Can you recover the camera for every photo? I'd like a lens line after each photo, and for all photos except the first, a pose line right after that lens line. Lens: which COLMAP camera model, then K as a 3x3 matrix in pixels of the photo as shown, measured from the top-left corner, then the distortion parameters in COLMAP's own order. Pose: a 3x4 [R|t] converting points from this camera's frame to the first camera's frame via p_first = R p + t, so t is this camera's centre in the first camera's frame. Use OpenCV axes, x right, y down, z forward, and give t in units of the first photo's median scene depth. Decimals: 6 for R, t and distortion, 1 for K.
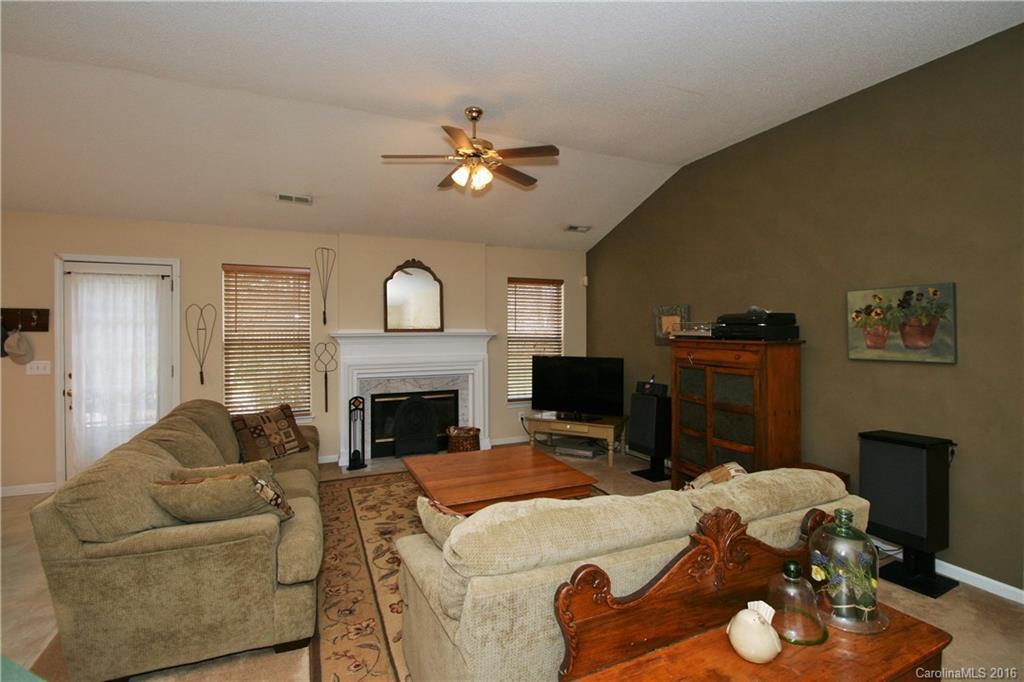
lens RADIAL K [[480.2, 0, 520.5], [0, 480.2, 327.9], [0, 0, 1]] dist [0.014380, -0.019637]
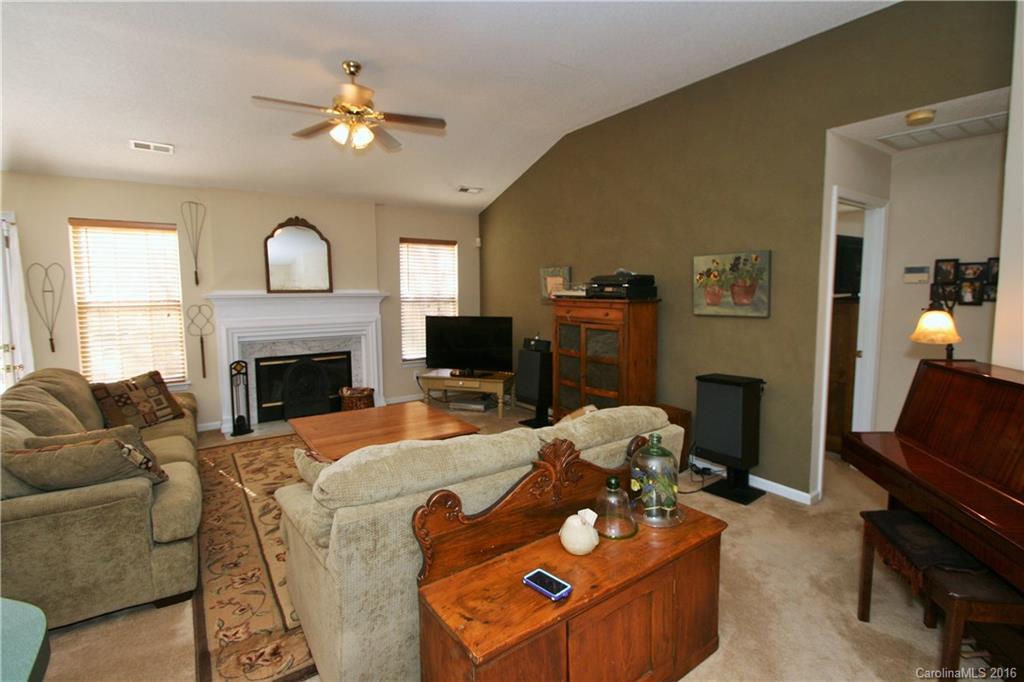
lens RADIAL K [[480.2, 0, 520.5], [0, 480.2, 327.9], [0, 0, 1]] dist [0.014380, -0.019637]
pose [[0.981224, -0.018759, 0.191957, 0.048132], [0.002799, 0.996539, 0.083080, -0.001864], [-0.192851, -0.080983, 0.977881, -0.071736]]
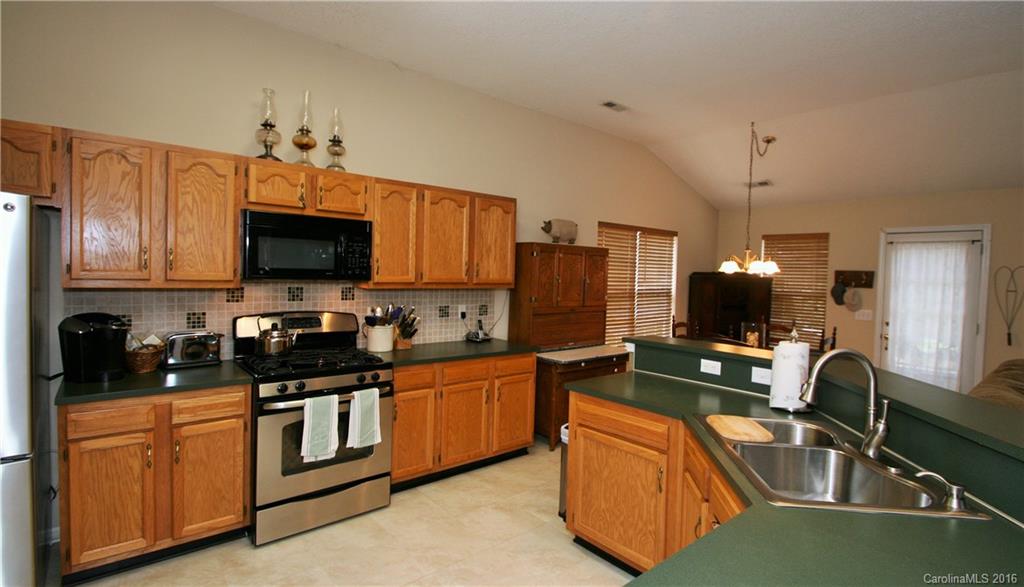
lens RADIAL K [[485.8, 0, 519.1], [0, 485.8, 287.3], [0, 0, 1]] dist [-0.003061, -0.000742]
pose [[0.278955, 0.038159, -0.959546, 0.028224], [-0.029591, 0.999077, 0.031128, -0.010802], [0.959848, 0.019711, 0.279827, -0.422083]]
